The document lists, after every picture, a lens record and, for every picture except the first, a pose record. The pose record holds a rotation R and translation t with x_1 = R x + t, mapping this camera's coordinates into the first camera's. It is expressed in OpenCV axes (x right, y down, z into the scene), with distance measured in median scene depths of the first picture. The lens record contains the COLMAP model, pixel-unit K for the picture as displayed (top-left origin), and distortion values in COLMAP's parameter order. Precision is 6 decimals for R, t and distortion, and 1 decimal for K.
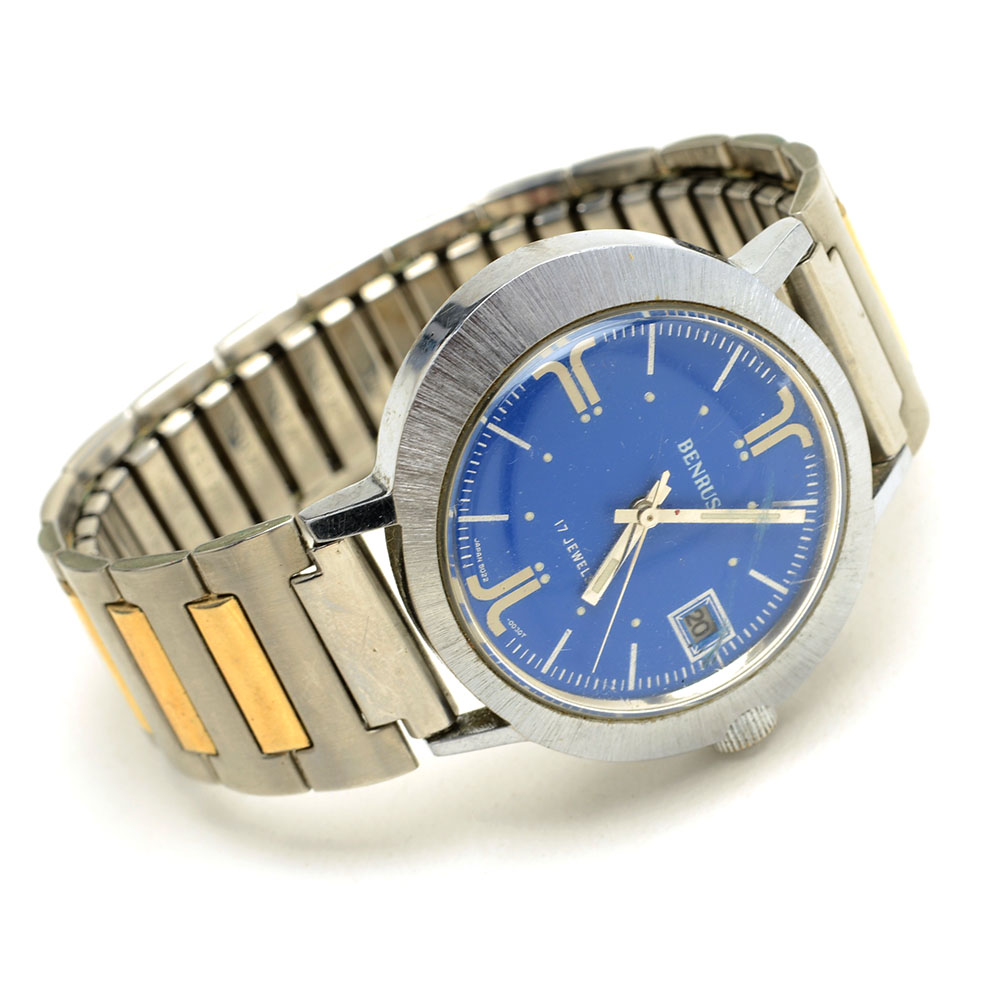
lens RADIAL K [[2861.1, 0, 502.5], [0, 2861.1, 501.3], [0, 0, 1]] dist [-0.158834, 0.000000]
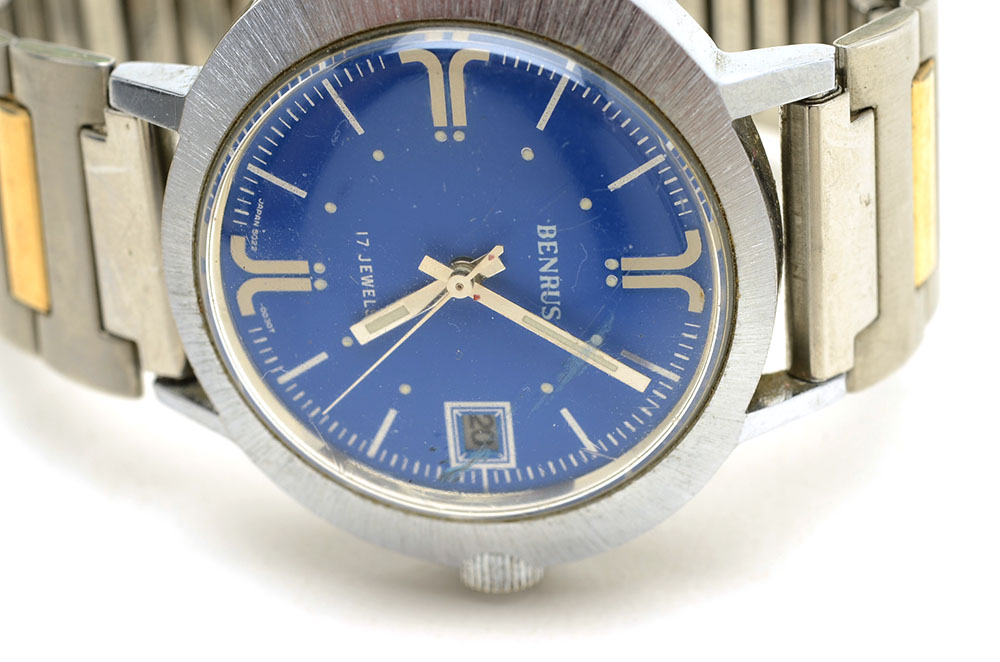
lens RADIAL K [[2620.0, 0, 498.8], [0, 2620.0, 328.1], [0, 0, 1]] dist [-0.202907, 0.000000]
pose [[0.827469, 0.516473, -0.220342, 0.225249], [-0.486549, 0.855373, 0.177784, -0.118133], [0.280295, -0.039904, 0.959084, 0.301564]]
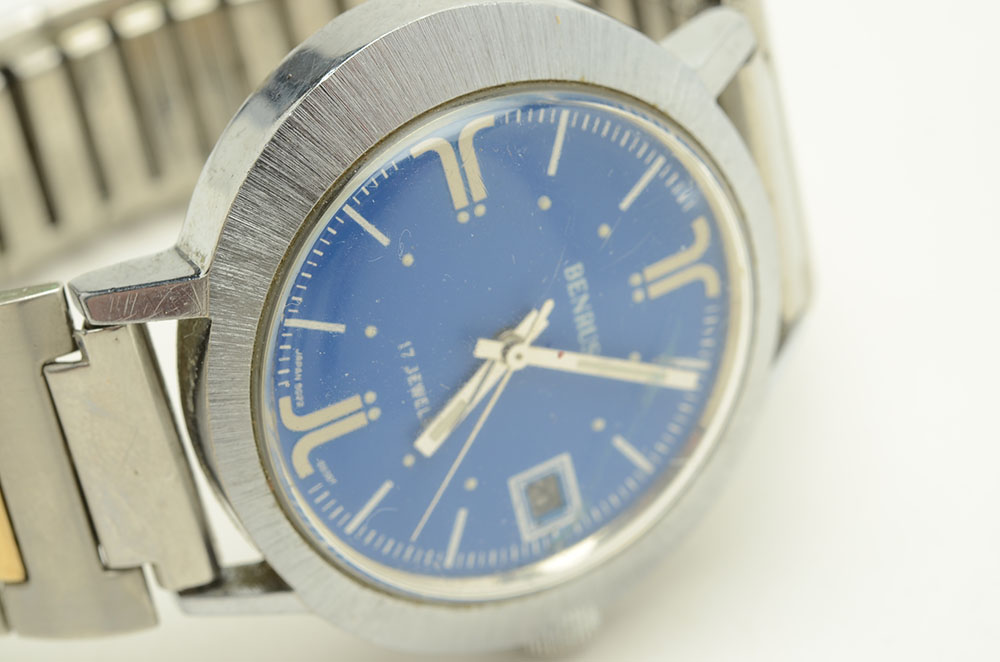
lens RADIAL K [[2620.0, 0, 498.9], [0, 2620.0, 330.3], [0, 0, 1]] dist [-0.202907, 0.000000]
pose [[0.969043, 0.148327, 0.197368, -0.095184], [-0.149770, 0.988691, -0.007680, 0.005117], [-0.196275, -0.022117, 0.980299, 0.297542]]
